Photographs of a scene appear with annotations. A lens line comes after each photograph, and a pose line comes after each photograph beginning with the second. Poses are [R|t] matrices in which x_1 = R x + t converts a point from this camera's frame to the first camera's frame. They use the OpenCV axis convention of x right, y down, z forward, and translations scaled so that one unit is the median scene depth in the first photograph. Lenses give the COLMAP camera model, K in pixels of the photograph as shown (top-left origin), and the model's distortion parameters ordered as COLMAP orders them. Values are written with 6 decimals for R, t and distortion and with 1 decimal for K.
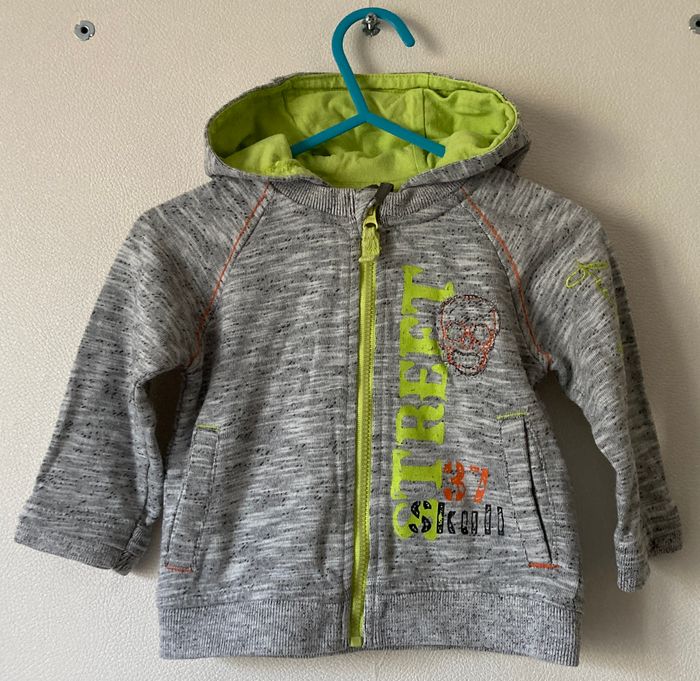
lens RADIAL K [[872.0, 0, 350.0], [0, 872.0, 340.5], [0, 0, 1]] dist [0.010455, -0.019851]
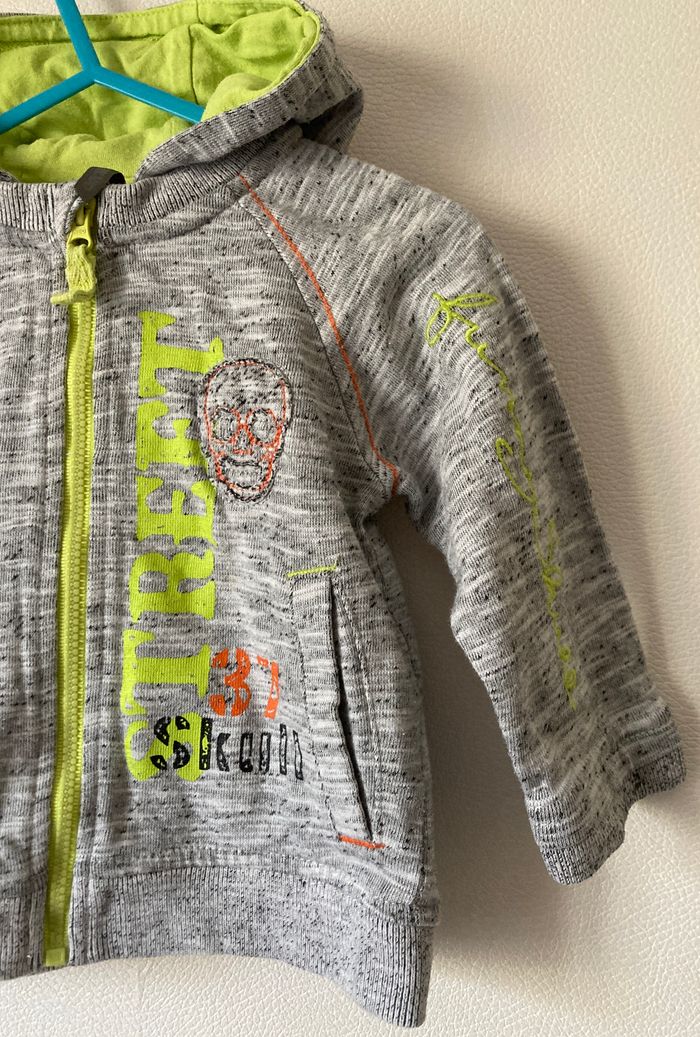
lens RADIAL K [[831.8, 0, 350.0], [0, 831.8, 518.5], [0, 0, 1]] dist [-0.012975, 0.007047]
pose [[0.999598, -0.012653, -0.025384, 0.216589], [0.014234, 0.997905, 0.063118, 0.018121], [0.024532, -0.063454, 0.997683, 0.455889]]
